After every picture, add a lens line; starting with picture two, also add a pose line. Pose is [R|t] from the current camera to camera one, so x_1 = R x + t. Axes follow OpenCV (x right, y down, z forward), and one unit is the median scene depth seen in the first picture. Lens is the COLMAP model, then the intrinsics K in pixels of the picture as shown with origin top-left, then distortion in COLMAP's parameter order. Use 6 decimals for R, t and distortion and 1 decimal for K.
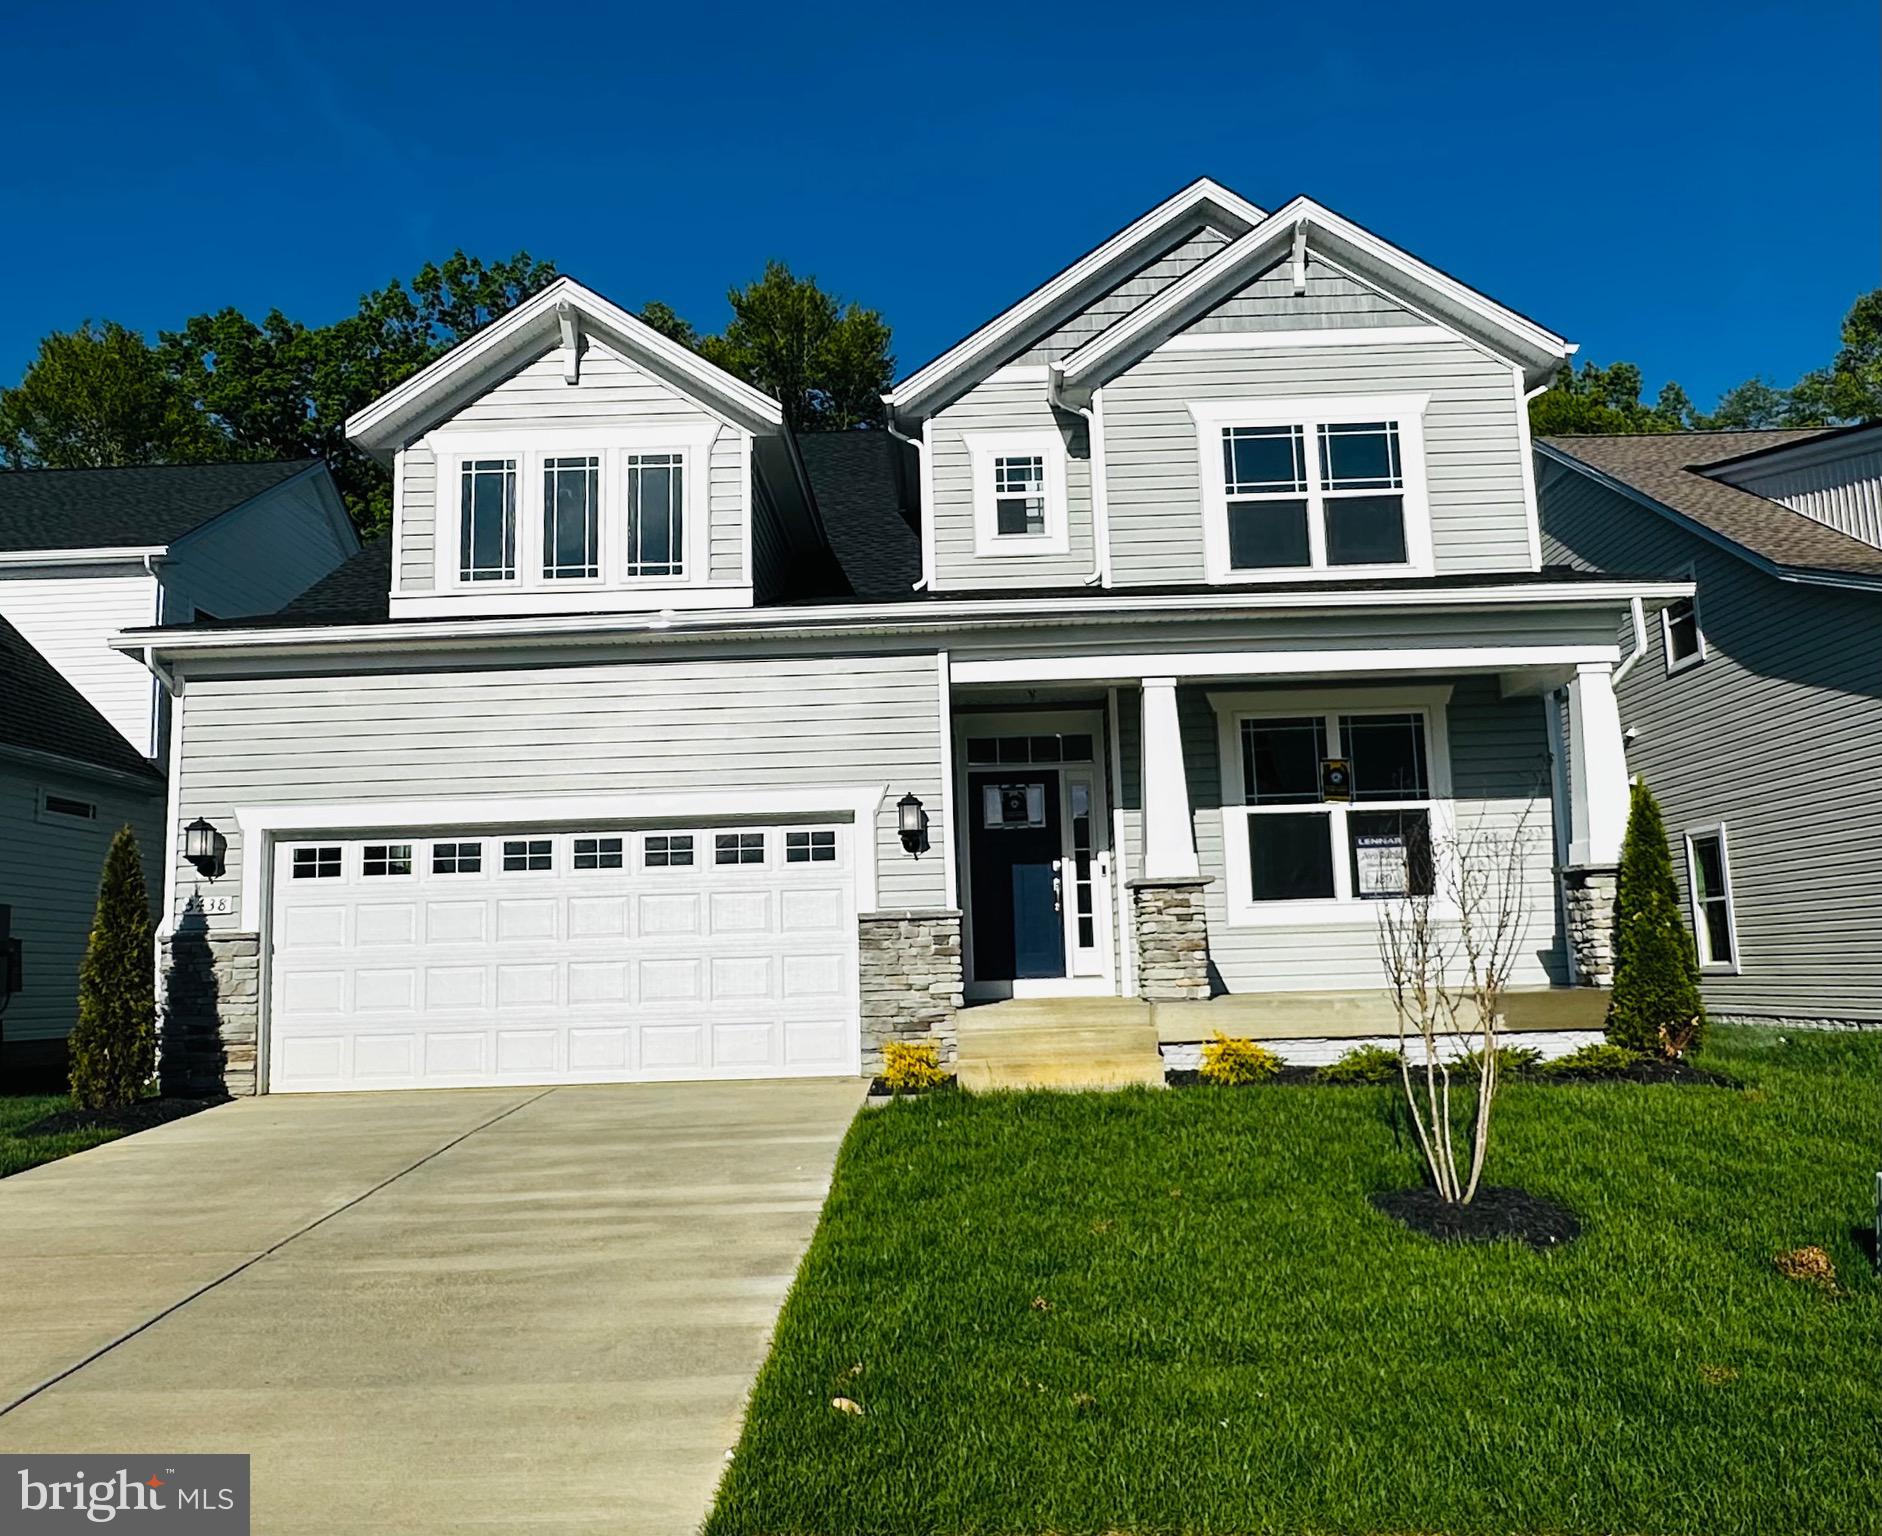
lens RADIAL K [[1489.9, 0, 941.0], [0, 1489.9, 768.0], [0, 0, 1]] dist [0.002749, 0.000649]
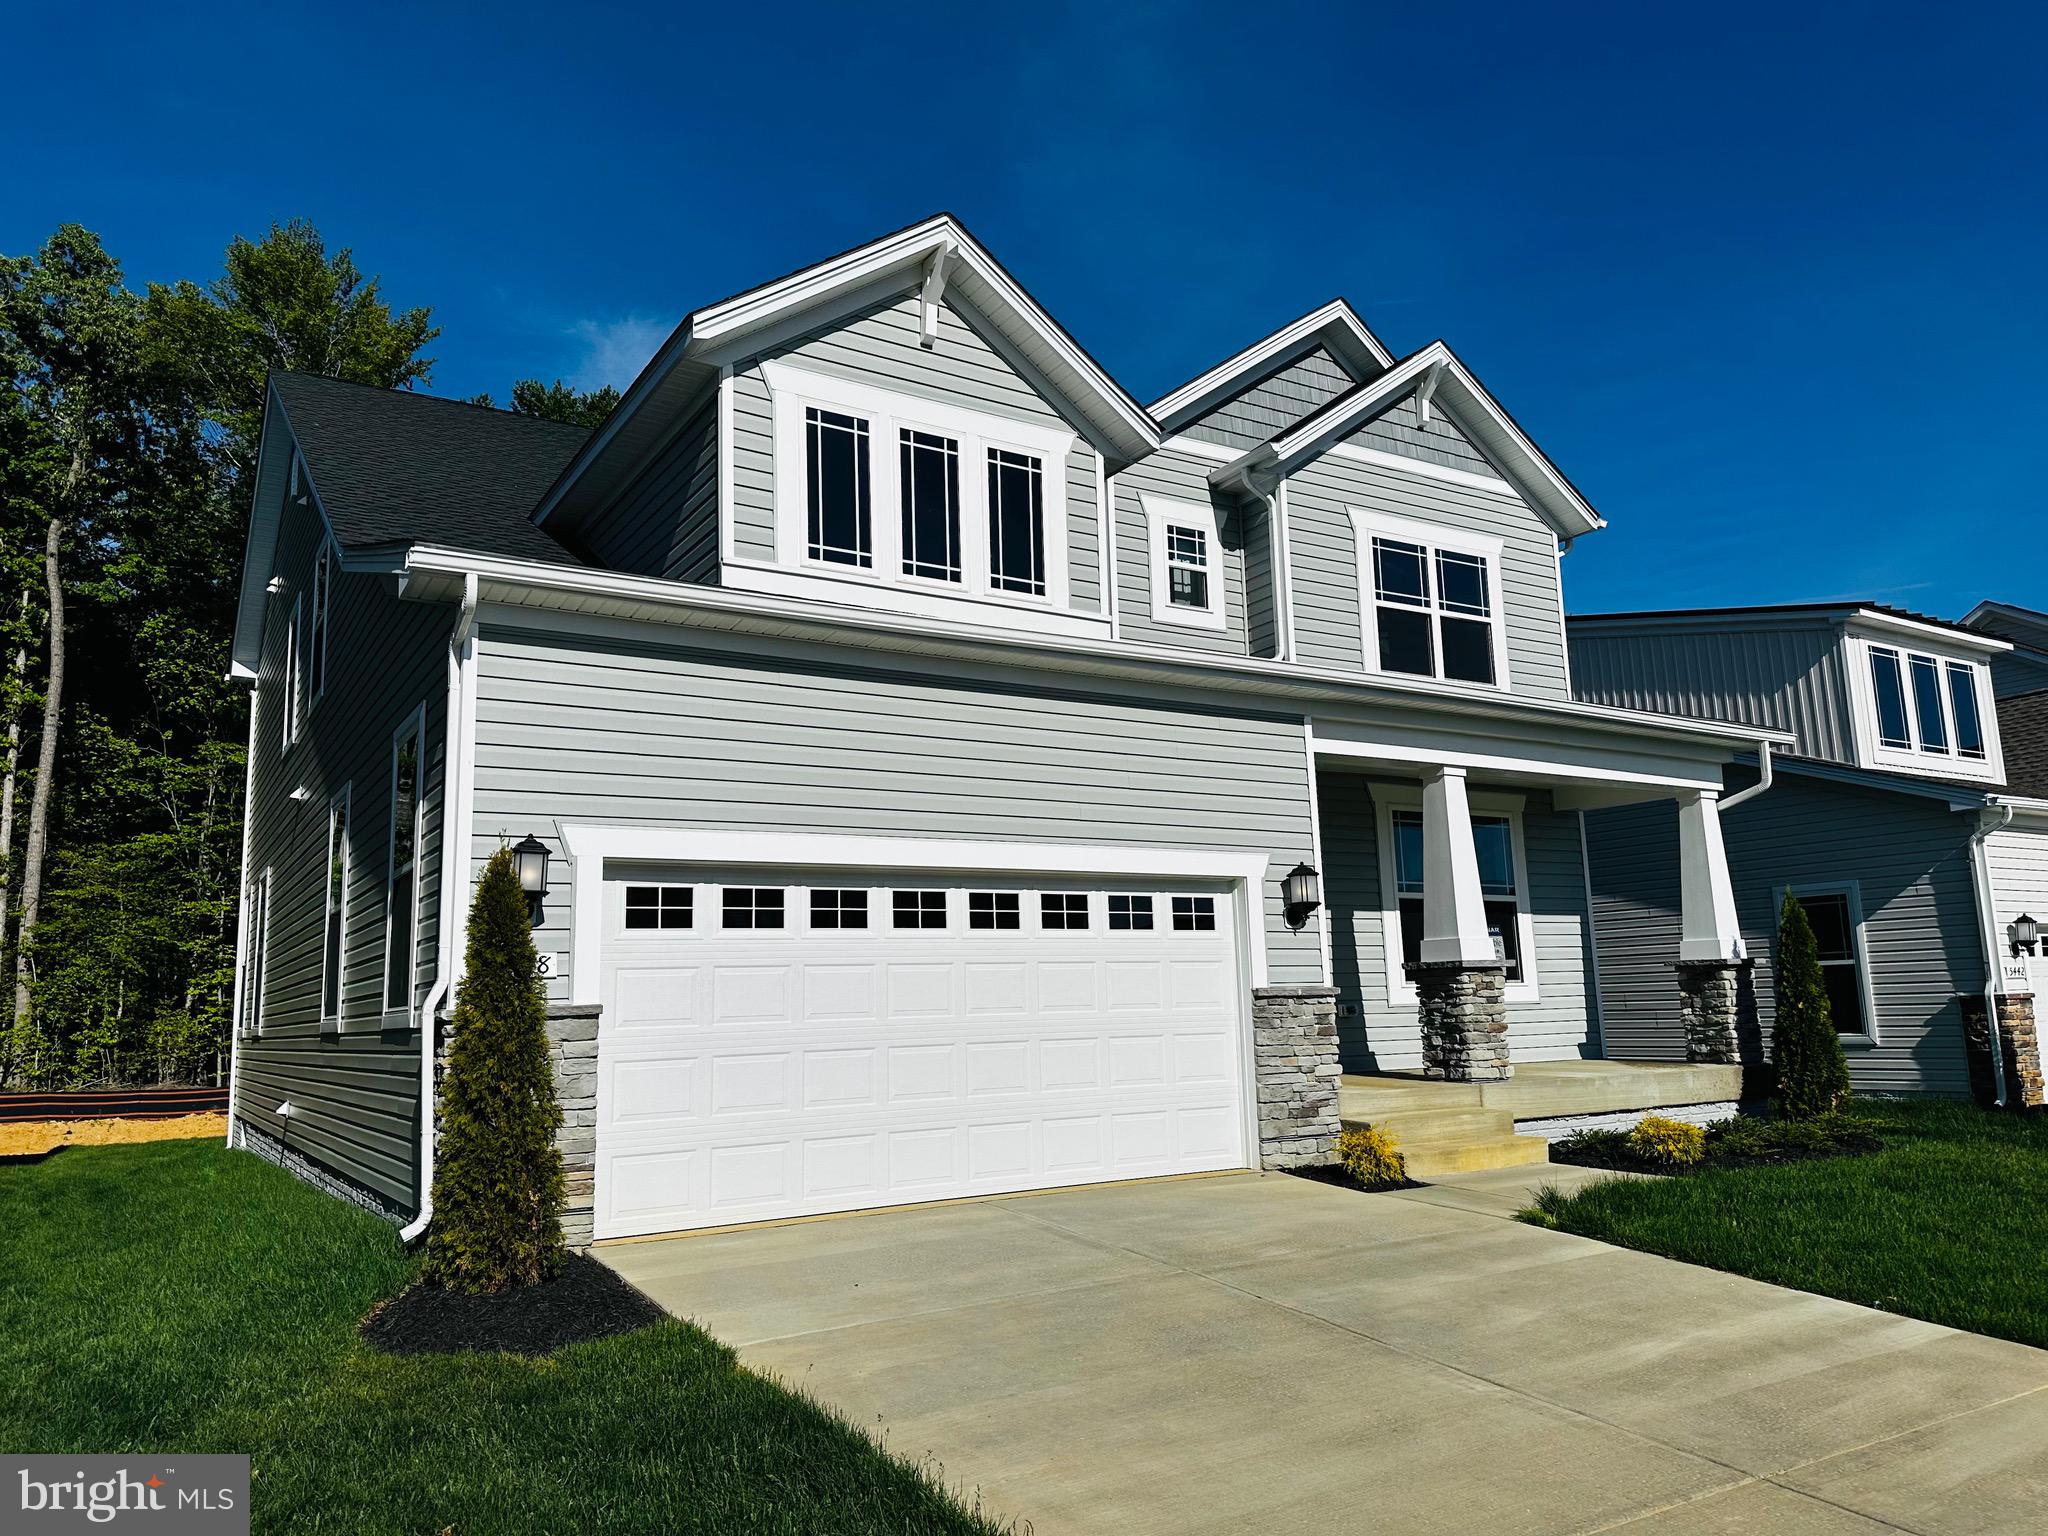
lens RADIAL K [[1406.9, 0, 1026.7], [0, 1406.9, 777.2], [0, 0, 1]] dist [0.127579, -0.000686]
pose [[0.841050, 0.094030, 0.532722, -0.607515], [-0.068420, 0.995359, -0.067670, 0.033037], [-0.536613, 0.020465, 0.843581, 0.304033]]
